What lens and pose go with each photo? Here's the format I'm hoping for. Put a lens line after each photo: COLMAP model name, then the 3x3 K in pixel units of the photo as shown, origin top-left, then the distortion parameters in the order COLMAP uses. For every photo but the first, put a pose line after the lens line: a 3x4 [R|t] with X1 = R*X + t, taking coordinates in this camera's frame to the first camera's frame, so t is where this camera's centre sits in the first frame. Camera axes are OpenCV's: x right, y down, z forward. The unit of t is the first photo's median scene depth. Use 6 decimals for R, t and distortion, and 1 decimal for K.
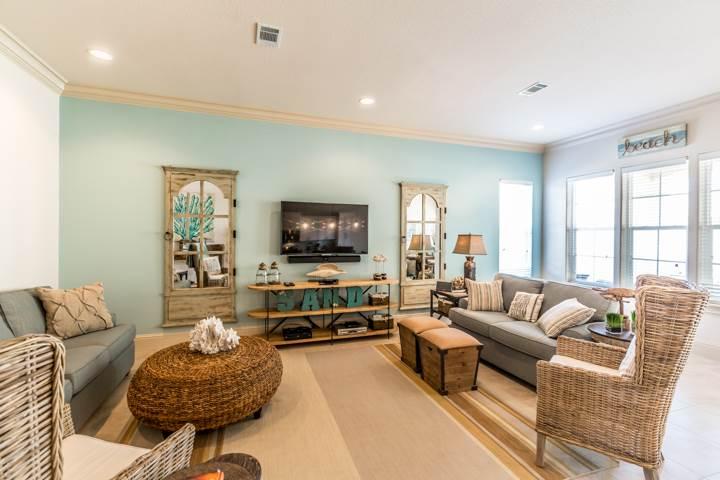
lens RADIAL K [[317.9, 0, 357.5], [0, 317.9, 236.3], [0, 0, 1]] dist [-0.000471, 0.000079]
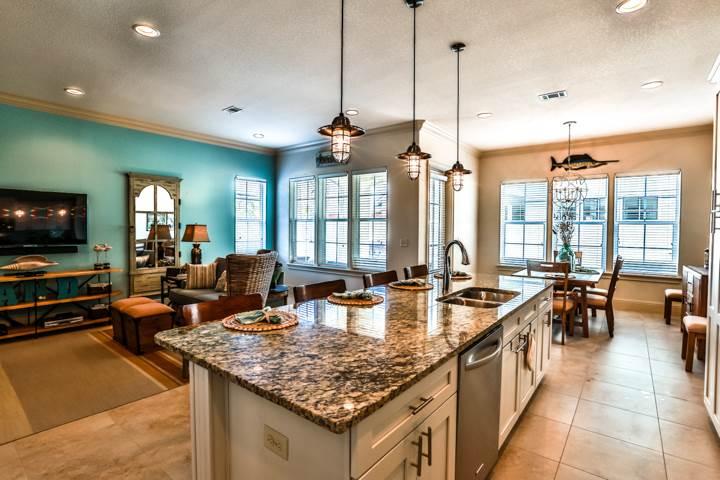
lens RADIAL K [[353.1, 0, 340.3], [0, 353.1, 234.6], [0, 0, 1]] dist [-0.003352, -0.000222]
pose [[0.857856, -0.012165, 0.513746, 0.157841], [-0.000471, 0.999701, 0.024460, -0.000503], [-0.513890, -0.021225, 0.857594, -0.362614]]
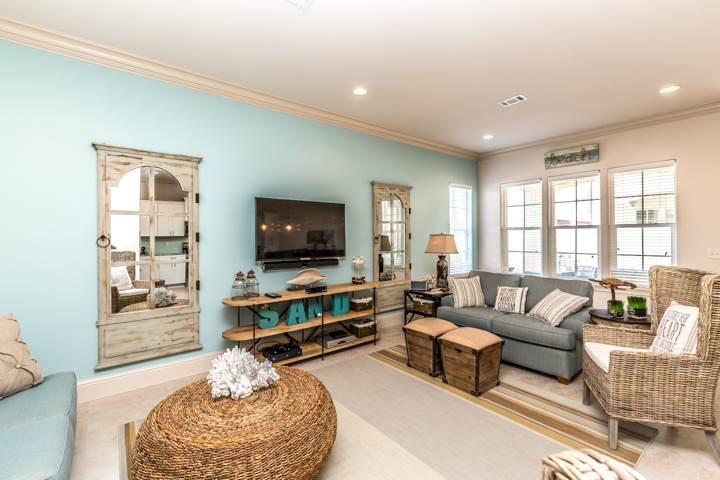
lens RADIAL K [[317.9, 0, 357.5], [0, 317.9, 236.3], [0, 0, 1]] dist [-0.000471, 0.000079]
pose [[0.944238, -0.013487, 0.328987, -0.262858], [0.014656, 0.999892, -0.001075, -0.002125], [-0.328937, 0.005837, 0.944334, 0.120305]]
